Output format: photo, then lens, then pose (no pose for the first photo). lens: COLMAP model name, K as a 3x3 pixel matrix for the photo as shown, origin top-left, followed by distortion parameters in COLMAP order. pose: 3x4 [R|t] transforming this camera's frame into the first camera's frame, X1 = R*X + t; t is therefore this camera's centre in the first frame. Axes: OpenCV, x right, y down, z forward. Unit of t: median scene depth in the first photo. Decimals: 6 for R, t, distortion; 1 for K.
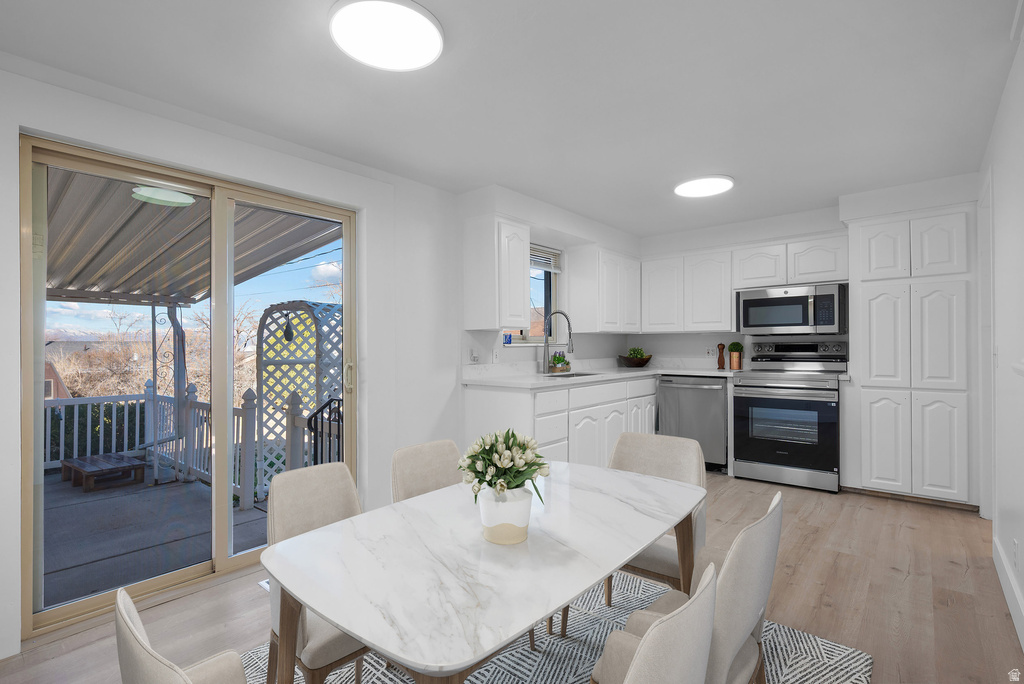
lens RADIAL K [[495.1, 0, 503.5], [0, 495.1, 348.4], [0, 0, 1]] dist [-0.001510, -0.000200]
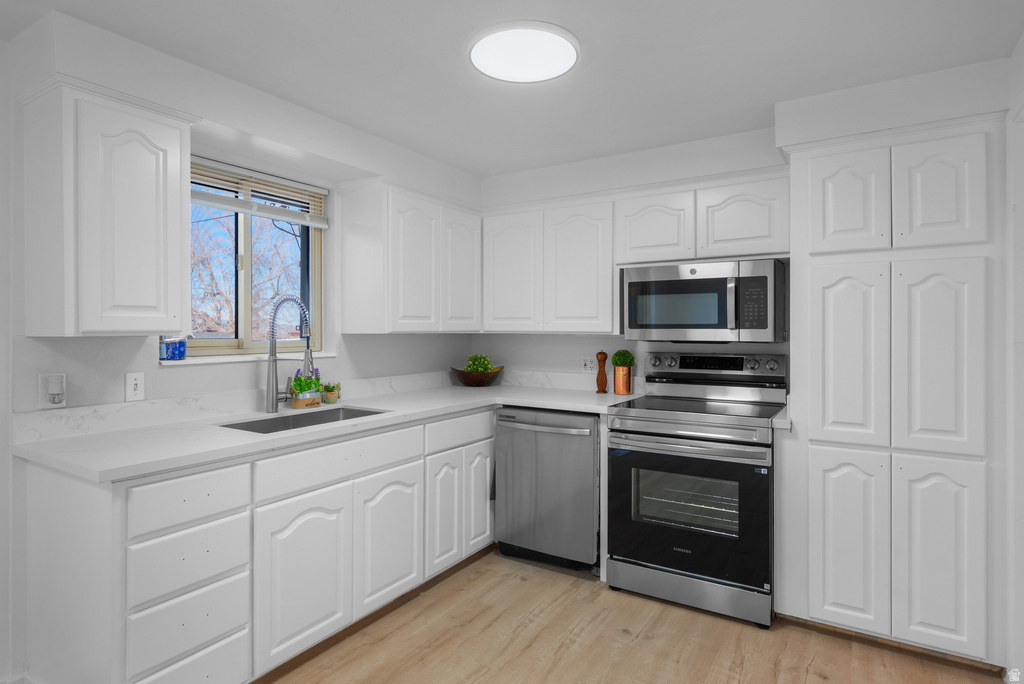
lens RADIAL K [[567.7, 0, 510.9], [0, 567.7, 328.5], [0, 0, 1]] dist [-0.002315, -0.000163]
pose [[0.988781, 0.008473, 0.149129, 0.267826], [-0.007723, 0.999954, -0.005611, -0.041710], [-0.149170, 0.004397, 0.988802, 0.380056]]
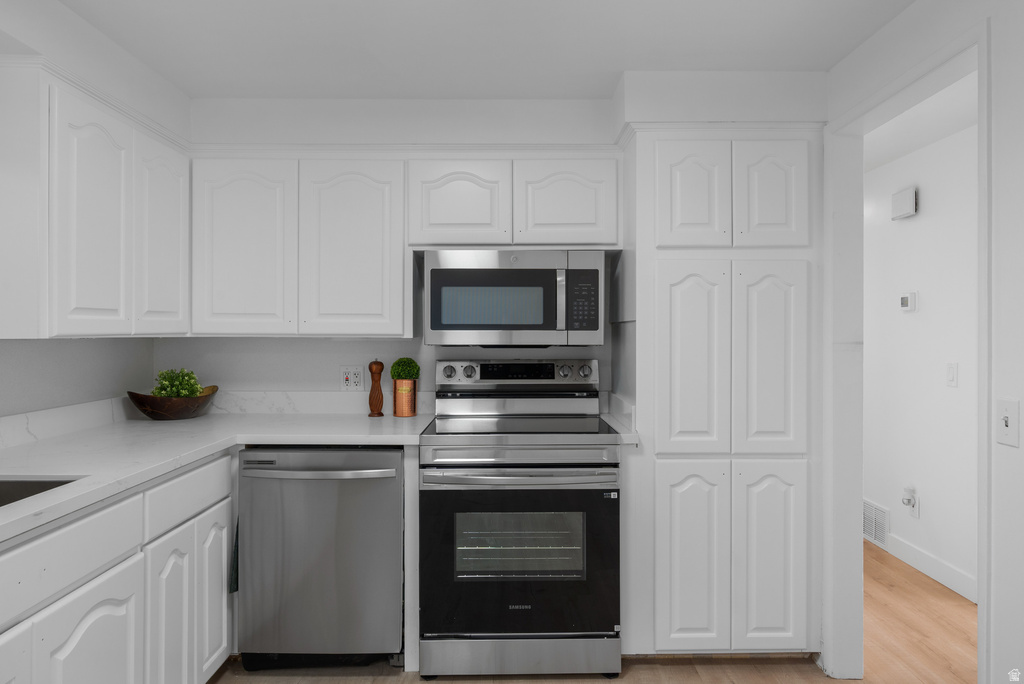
lens RADIAL K [[667.4, 0, 521.1], [0, 667.4, 329.7], [0, 0, 1]] dist [-0.008392, 0.003096]
pose [[0.743757, 0.008832, 0.668392, 0.150149], [-0.003843, 0.999953, -0.008937, -0.041420], [-0.668440, 0.004078, 0.743755, 0.541532]]
